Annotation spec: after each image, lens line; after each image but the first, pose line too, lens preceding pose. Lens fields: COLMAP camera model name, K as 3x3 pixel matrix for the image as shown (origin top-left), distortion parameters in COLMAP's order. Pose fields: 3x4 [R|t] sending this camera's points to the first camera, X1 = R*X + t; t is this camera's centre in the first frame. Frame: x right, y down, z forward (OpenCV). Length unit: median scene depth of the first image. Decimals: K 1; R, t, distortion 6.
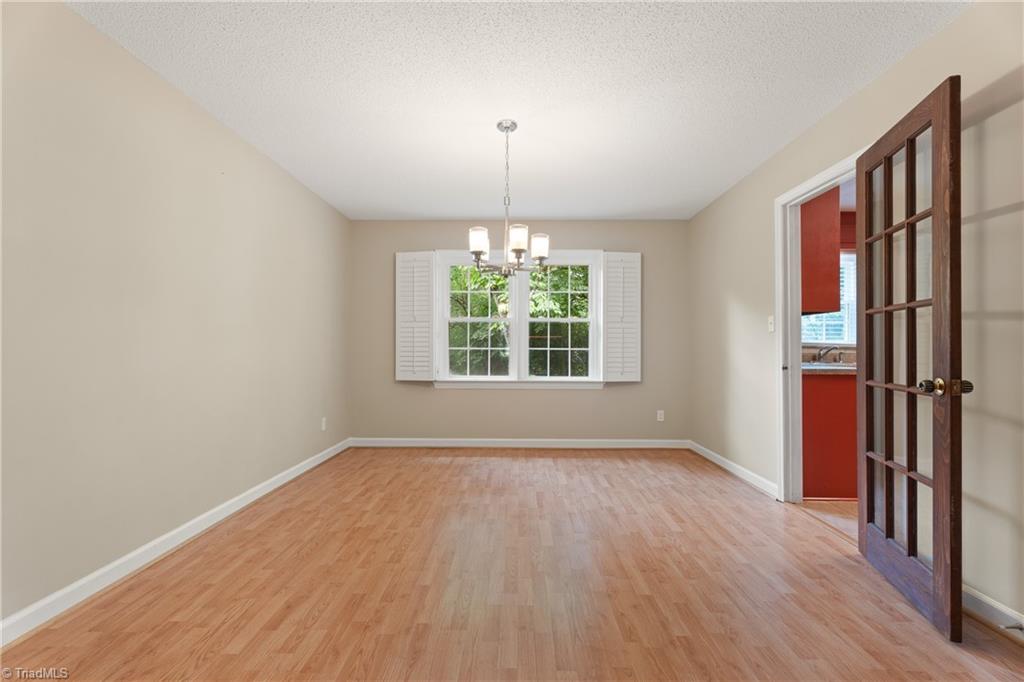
lens RADIAL K [[459.1, 0, 508.6], [0, 459.1, 345.5], [0, 0, 1]] dist [0.001405, 0.000050]
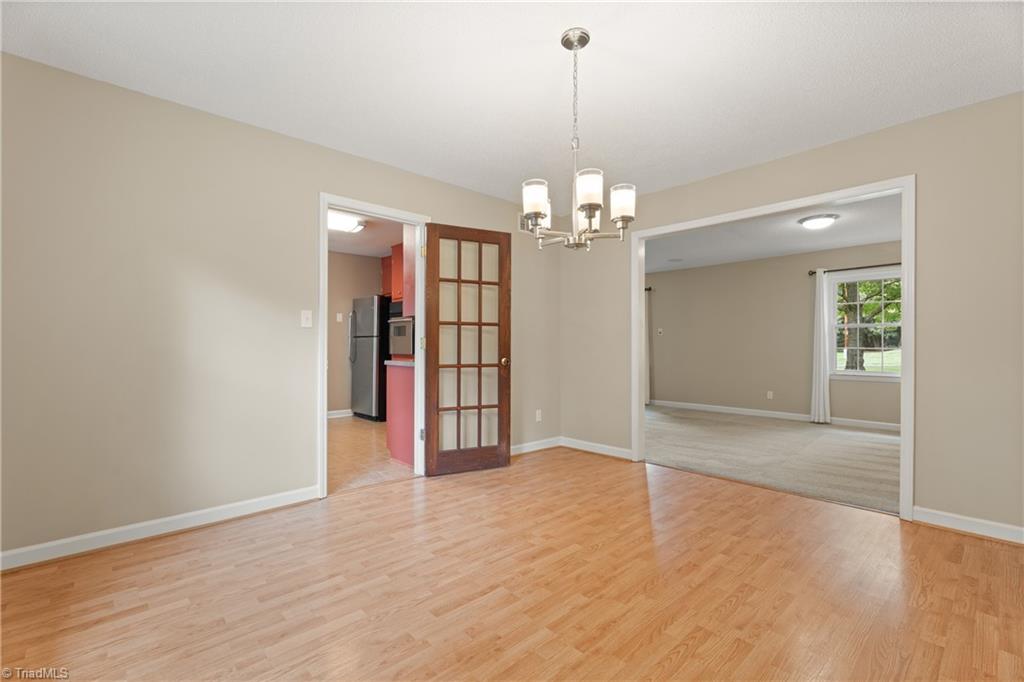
lens RADIAL K [[459.1, 0, 511.6], [0, 459.1, 343.6], [0, 0, 1]] dist [0.001405, 0.000050]
pose [[-0.701506, 0.000225, 0.712663, -0.546389], [-0.007106, 0.999948, -0.007310, 0.011706], [-0.712628, -0.010192, -0.701468, 1.908405]]
